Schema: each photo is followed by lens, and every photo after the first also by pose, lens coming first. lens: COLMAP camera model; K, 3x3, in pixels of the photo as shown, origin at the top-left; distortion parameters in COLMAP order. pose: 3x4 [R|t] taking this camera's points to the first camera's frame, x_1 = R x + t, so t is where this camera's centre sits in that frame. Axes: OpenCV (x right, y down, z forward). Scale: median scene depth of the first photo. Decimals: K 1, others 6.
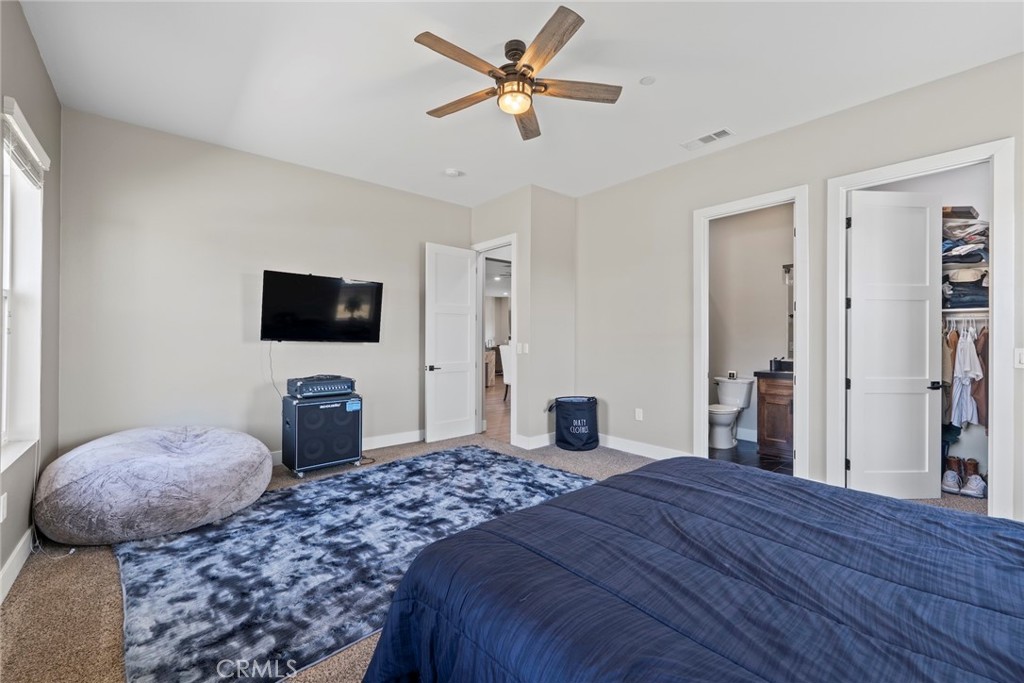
lens RADIAL K [[417.3, 0, 513.5], [0, 417.3, 335.7], [0, 0, 1]] dist [0.002685, -0.001372]
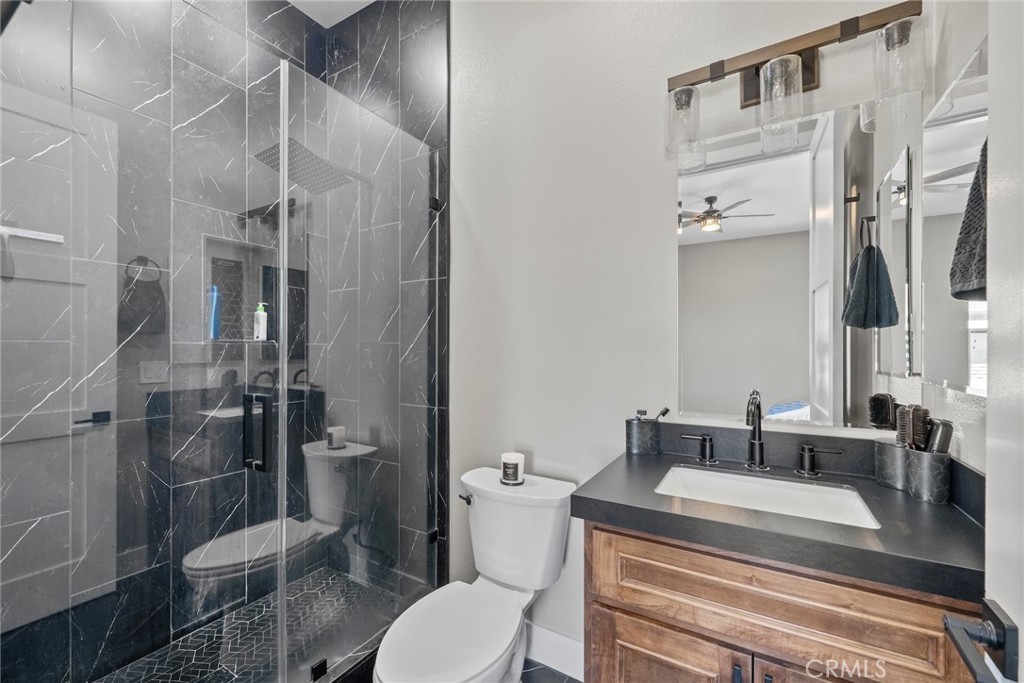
lens RADIAL K [[417.3, 0, 509.3], [0, 417.3, 345.6], [0, 0, 1]] dist [0.002685, -0.001372]
pose [[0.945962, 0.001678, 0.324272, 0.453420], [-0.000889, 0.999996, -0.002580, 0.008579], [-0.324276, 0.002152, 0.945960, 0.768735]]
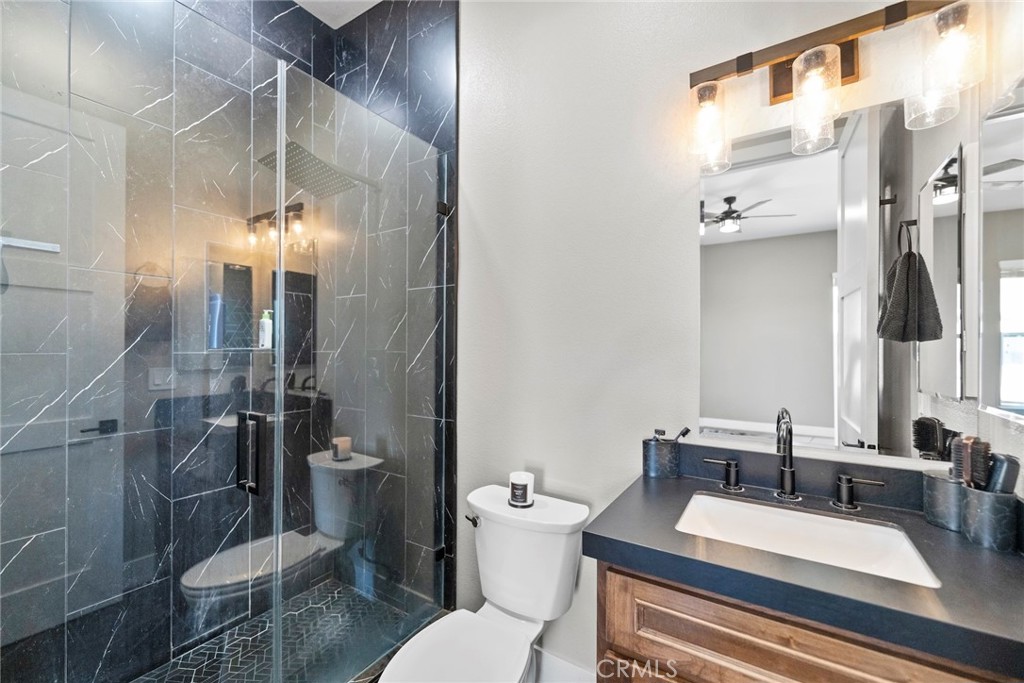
lens RADIAL K [[417.3, 0, 511.5], [0, 417.3, 345.5], [0, 0, 1]] dist [0.002685, -0.001372]
pose [[0.954850, 0.005381, 0.297039, 0.462538], [-0.004521, 0.999983, -0.003583, -0.000968], [-0.297053, 0.002078, 0.954859, 0.784280]]
